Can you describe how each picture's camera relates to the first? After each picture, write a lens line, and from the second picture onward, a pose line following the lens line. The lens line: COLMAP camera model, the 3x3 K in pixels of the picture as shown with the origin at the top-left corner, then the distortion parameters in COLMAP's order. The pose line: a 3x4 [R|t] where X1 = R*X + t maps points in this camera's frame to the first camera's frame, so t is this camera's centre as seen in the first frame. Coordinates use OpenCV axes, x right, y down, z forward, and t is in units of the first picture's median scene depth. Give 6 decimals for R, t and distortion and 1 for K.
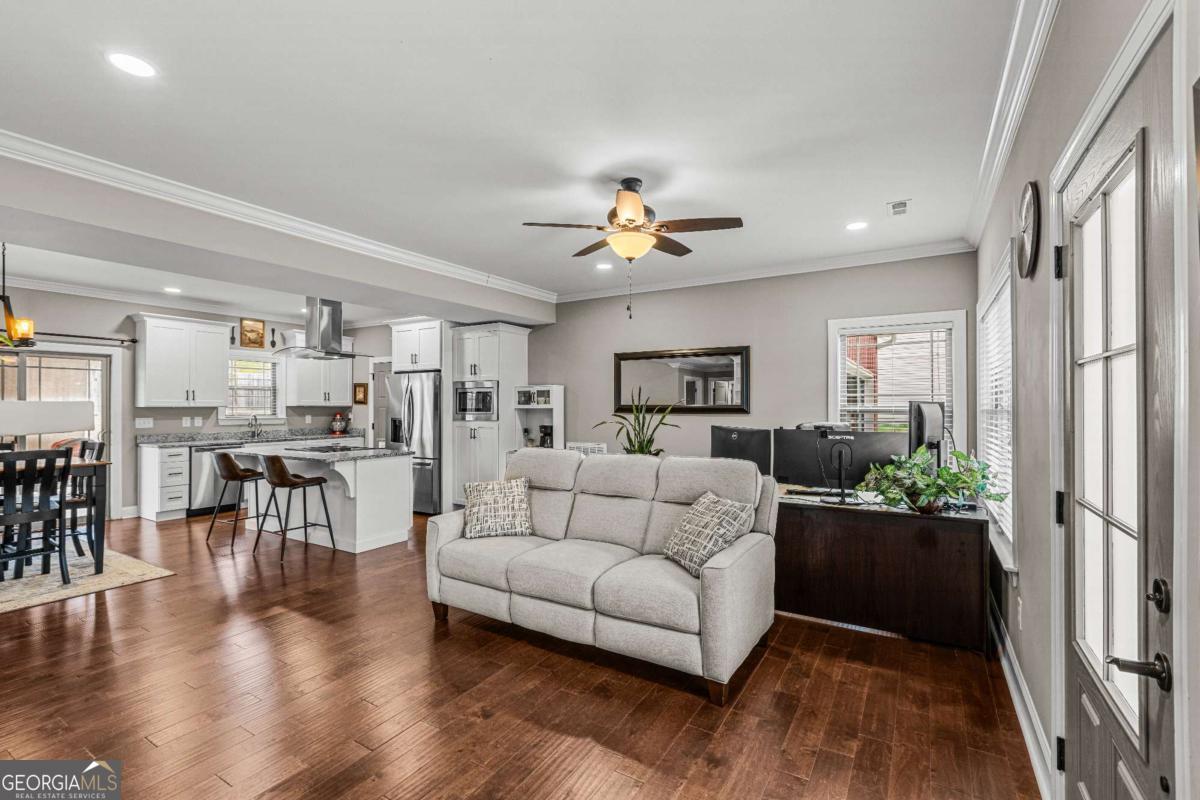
lens RADIAL K [[533.6, 0, 598.0], [0, 533.6, 402.6], [0, 0, 1]] dist [0.000764, -0.000124]
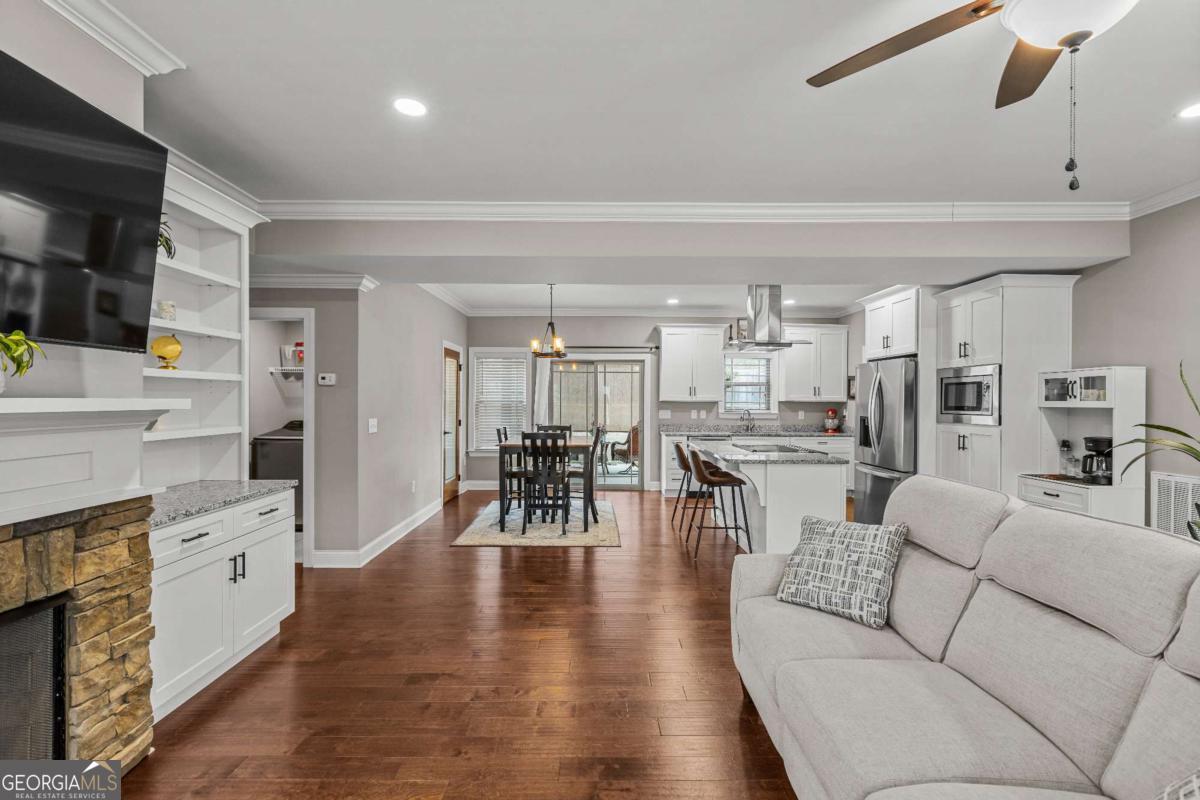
lens RADIAL K [[533.6, 0, 598.0], [0, 533.6, 402.6], [0, 0, 1]] dist [0.000764, -0.000124]
pose [[0.525590, 0.008050, -0.850700, 0.105588], [-0.000599, 0.999958, 0.009092, 0.000260], [0.850737, -0.004269, 0.525573, 0.232599]]
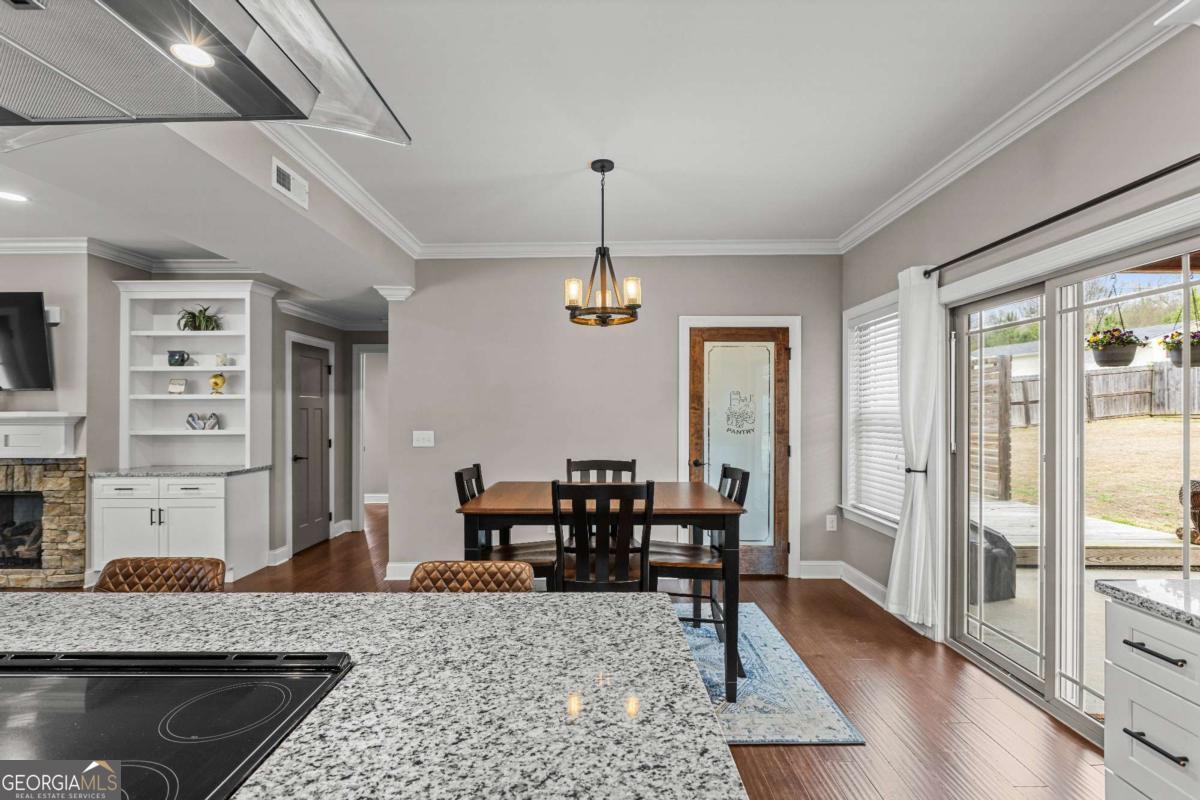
lens RADIAL K [[541.6, 0, 595.0], [0, 541.6, 411.0], [0, 0, 1]] dist [-0.000322, -0.000143]
pose [[-0.856891, 0.003737, -0.515483, -0.482812], [0.006836, 0.999968, -0.004114, 0.006862], [0.515452, -0.007049, -0.856890, 1.031519]]
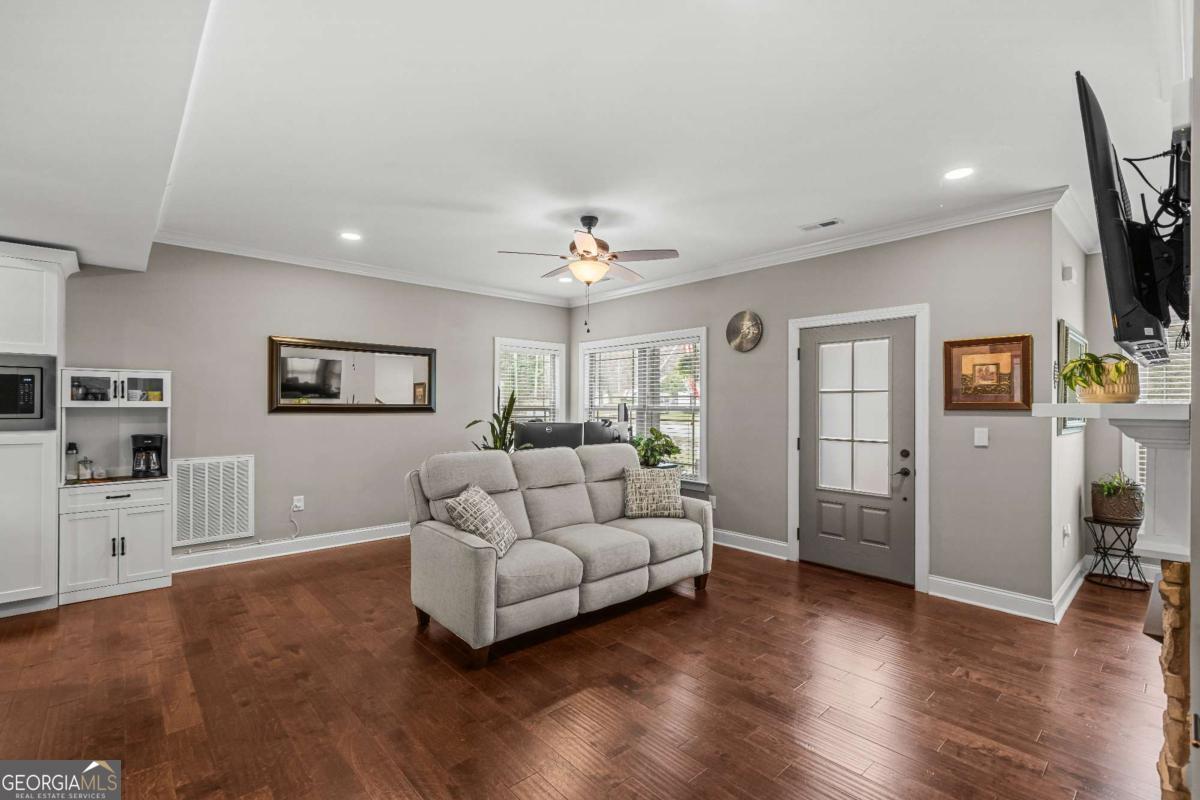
lens RADIAL K [[534.7, 0, 589.9], [0, 534.7, 403.6], [0, 0, 1]] dist [-0.000526, -0.000095]
pose [[0.291645, 0.005409, 0.956511, -0.528285], [-0.010078, 0.999946, -0.002582, 0.002761], [-0.956474, -0.008887, 0.291684, 0.312964]]
